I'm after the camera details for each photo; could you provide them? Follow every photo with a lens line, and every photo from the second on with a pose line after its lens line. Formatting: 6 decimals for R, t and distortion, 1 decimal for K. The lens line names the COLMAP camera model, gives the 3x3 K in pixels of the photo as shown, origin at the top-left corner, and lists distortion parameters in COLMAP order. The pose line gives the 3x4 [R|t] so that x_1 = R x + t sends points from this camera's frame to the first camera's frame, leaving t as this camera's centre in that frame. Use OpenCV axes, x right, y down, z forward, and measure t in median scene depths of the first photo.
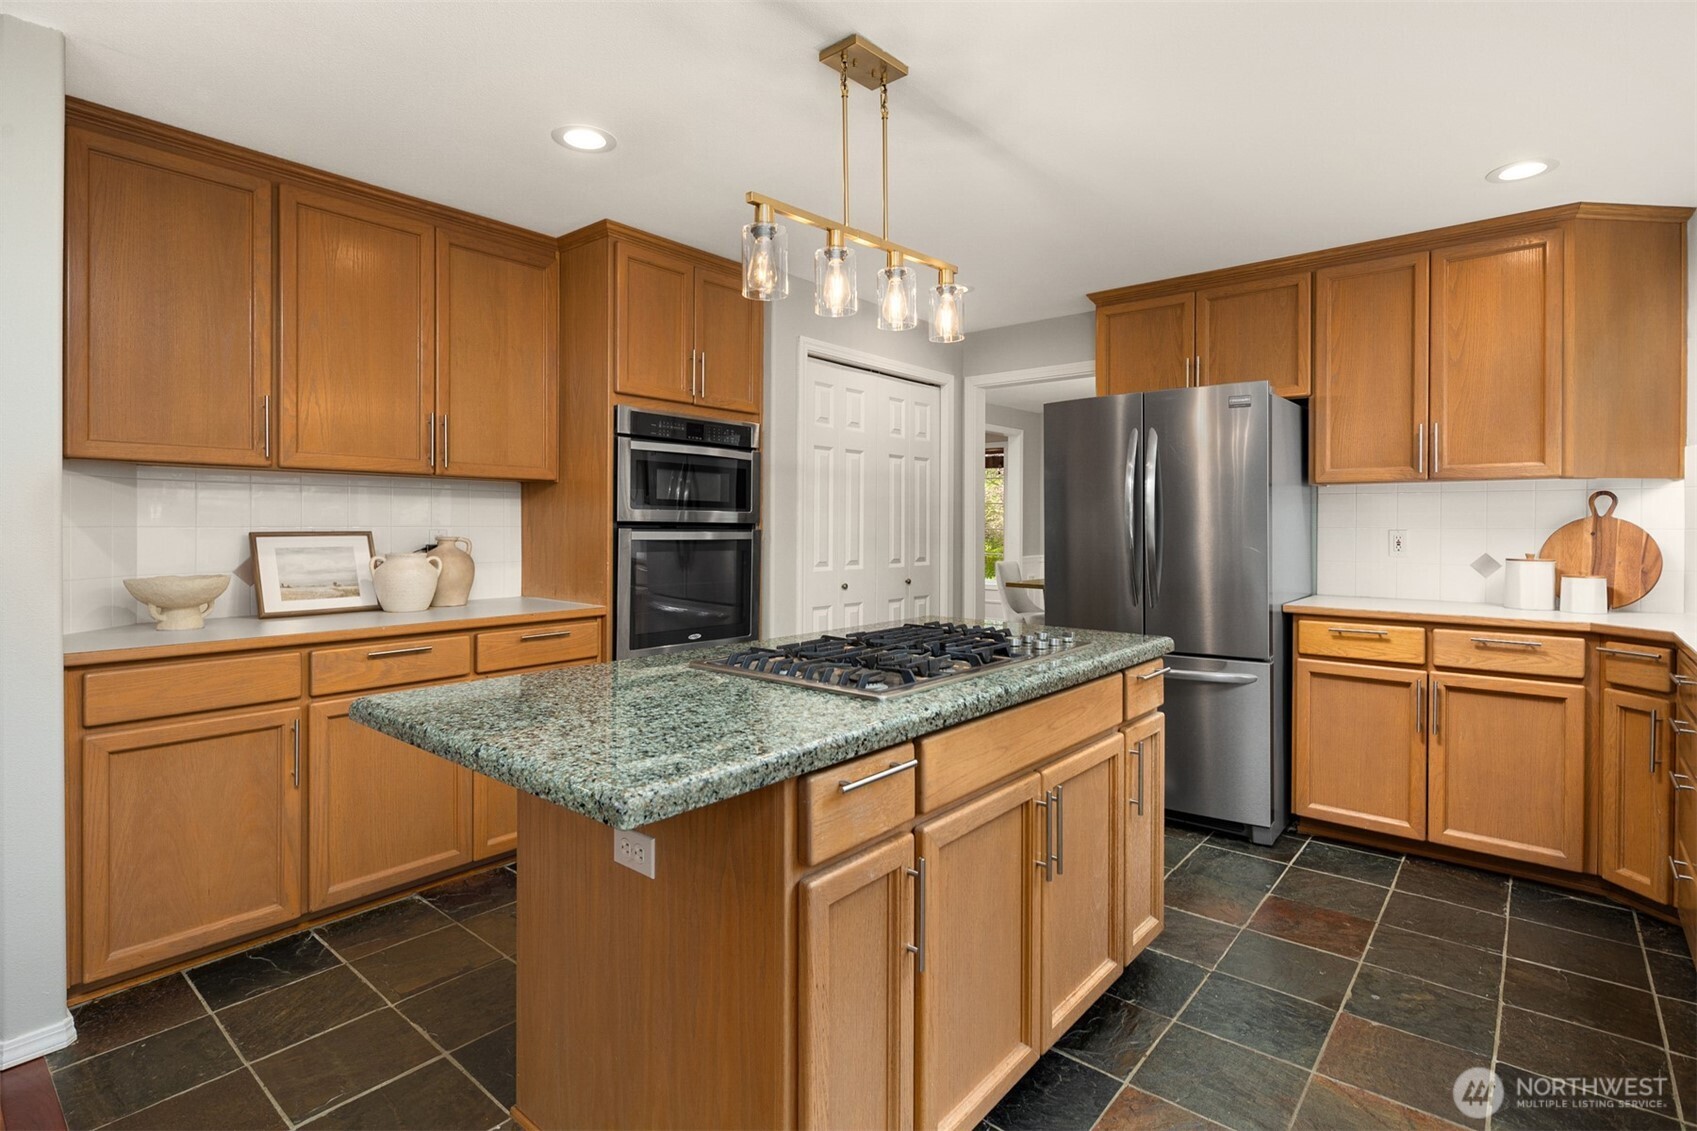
lens RADIAL K [[824.8, 0, 847.3], [0, 824.8, 533.9], [0, 0, 1]] dist [0.002743, -0.000196]
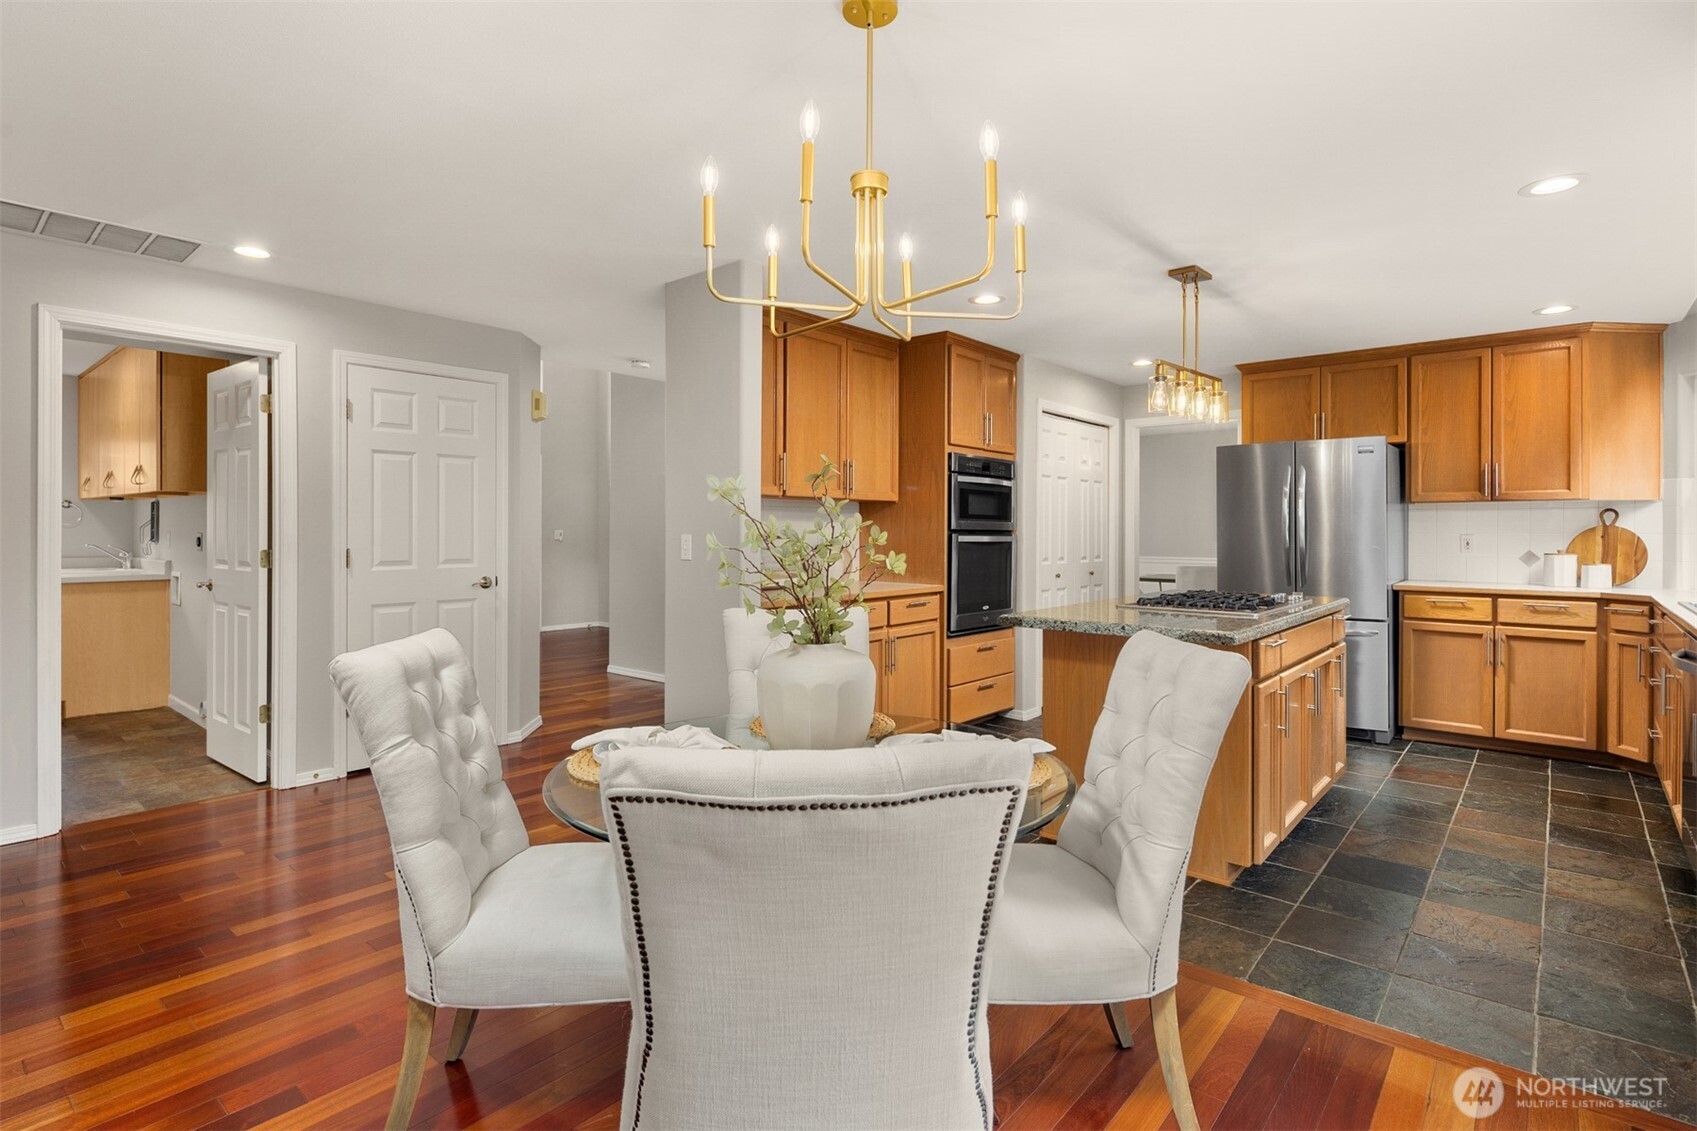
lens RADIAL K [[827.6, 0, 841.4], [0, 827.6, 536.5], [0, 0, 1]] dist [0.000091, 0.000056]
pose [[0.999934, -0.001353, -0.011433, -0.479427], [0.001316, 0.999994, -0.003242, 0.002669], [0.011438, 0.003227, 0.999929, -0.537378]]
